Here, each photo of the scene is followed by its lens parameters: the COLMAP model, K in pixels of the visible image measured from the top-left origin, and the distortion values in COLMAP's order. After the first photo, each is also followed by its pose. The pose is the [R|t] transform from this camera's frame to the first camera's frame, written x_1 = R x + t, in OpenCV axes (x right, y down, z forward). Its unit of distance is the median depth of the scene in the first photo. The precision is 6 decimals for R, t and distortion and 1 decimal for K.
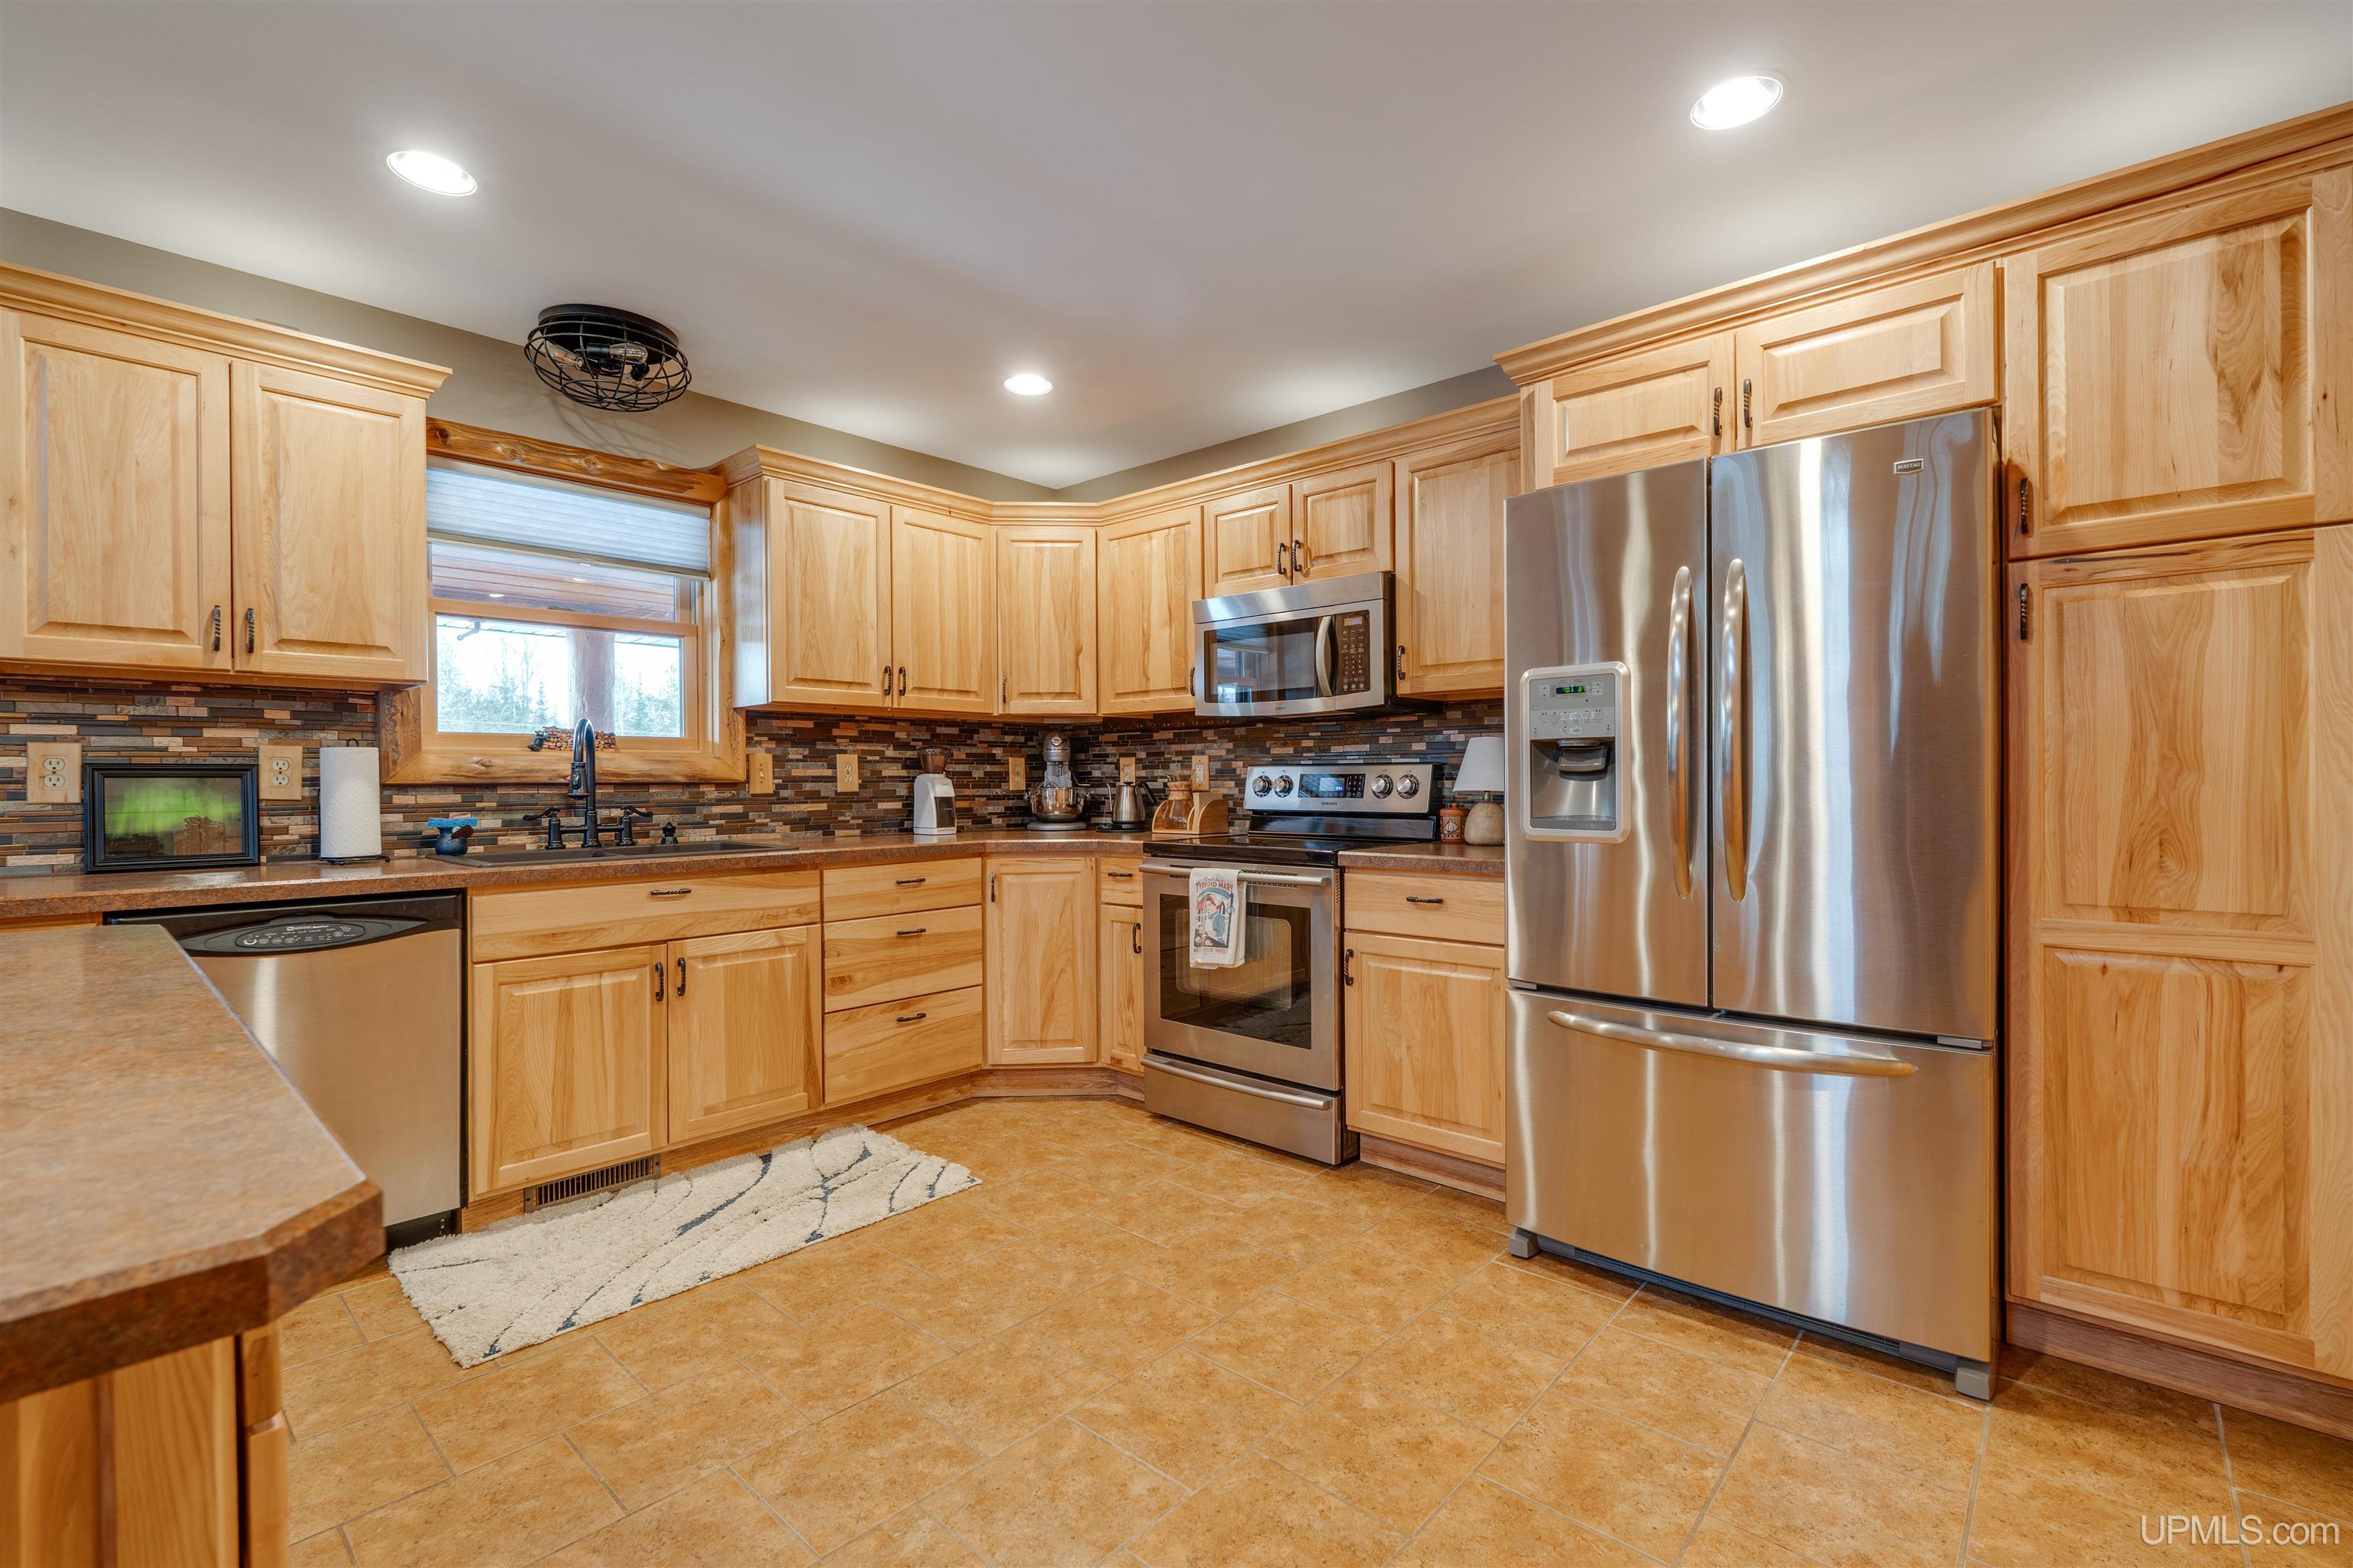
lens RADIAL K [[1025.1, 0, 1176.6], [0, 1025.1, 785.8], [0, 0, 1]] dist [-0.006861, 0.000890]
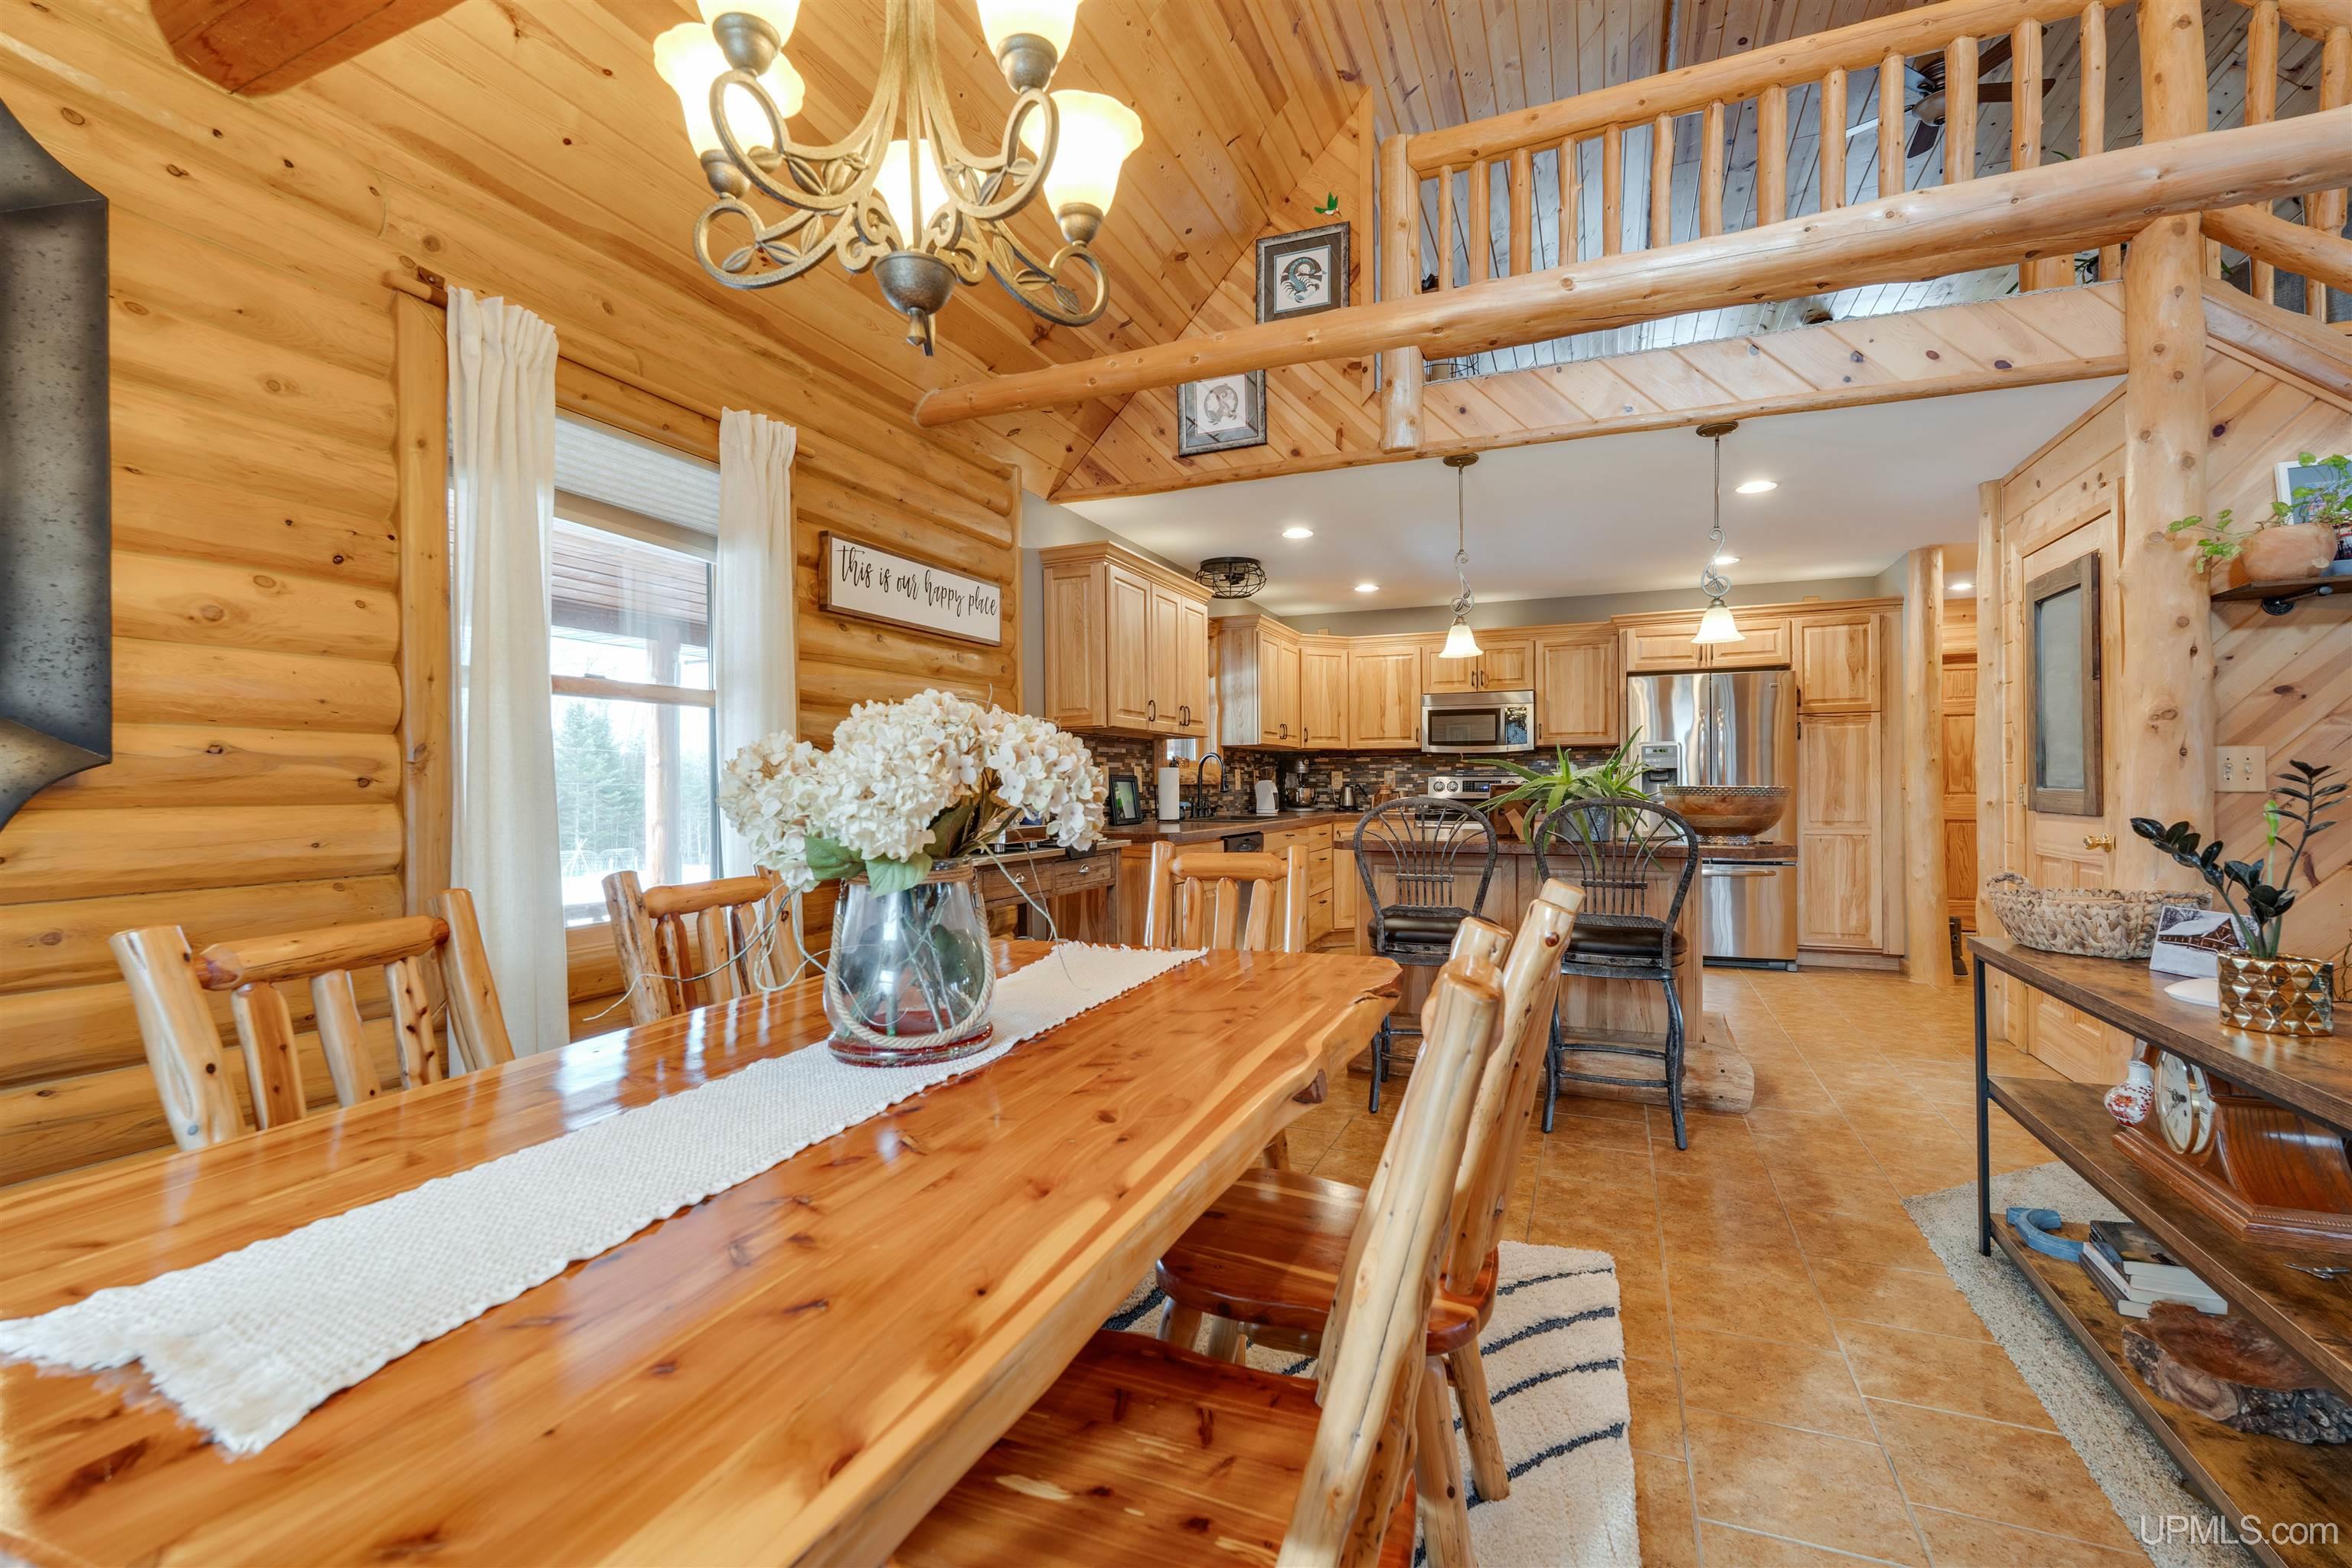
lens RADIAL K [[1024.6, 0, 1178.4], [0, 1024.6, 785.0], [0, 0, 1]] dist [-0.006861, 0.000890]
pose [[0.943418, -0.000011, 0.331607, -1.423578], [0.002717, 0.999967, -0.007696, 0.013854], [-0.331596, 0.008161, 0.943386, -0.948964]]
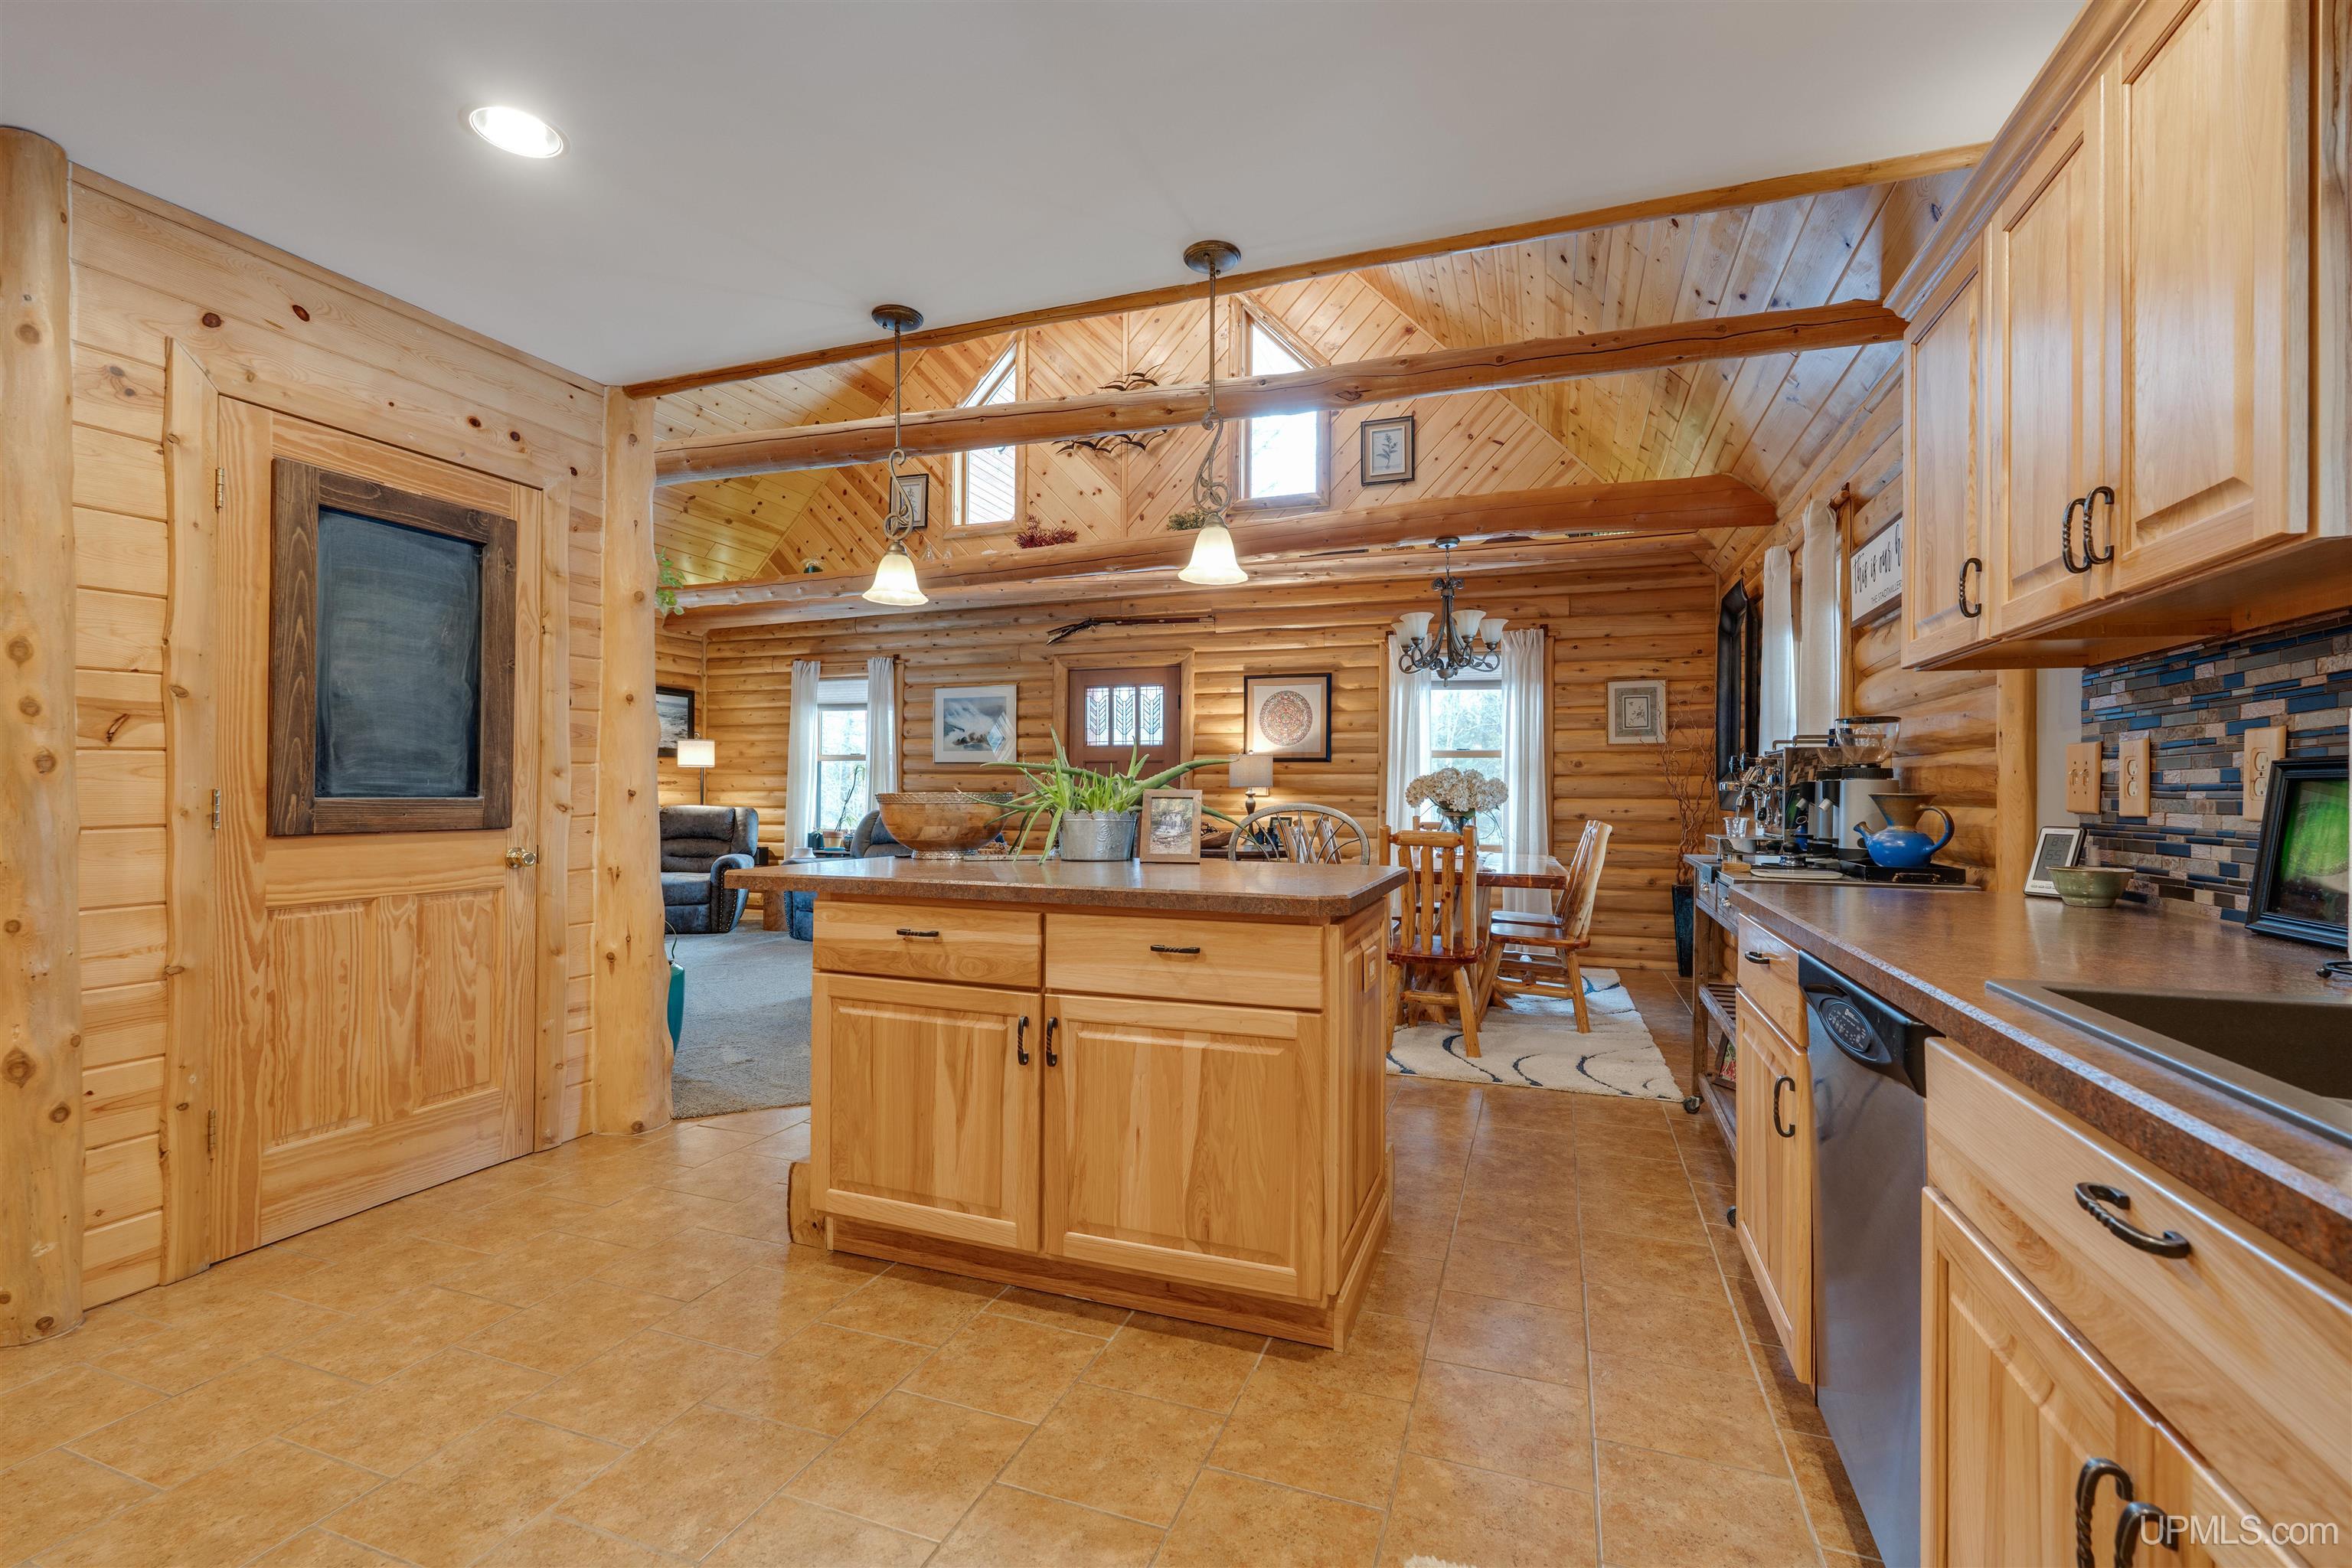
lens RADIAL K [[1024.6, 0, 1178.1], [0, 1024.6, 782.9], [0, 0, 1]] dist [-0.006861, 0.000890]
pose [[-0.925605, -0.002012, -0.378485, -0.175192], [-0.002199, 0.999998, 0.000063, -0.005229], [0.378484, 0.000890, -0.925608, 1.136028]]
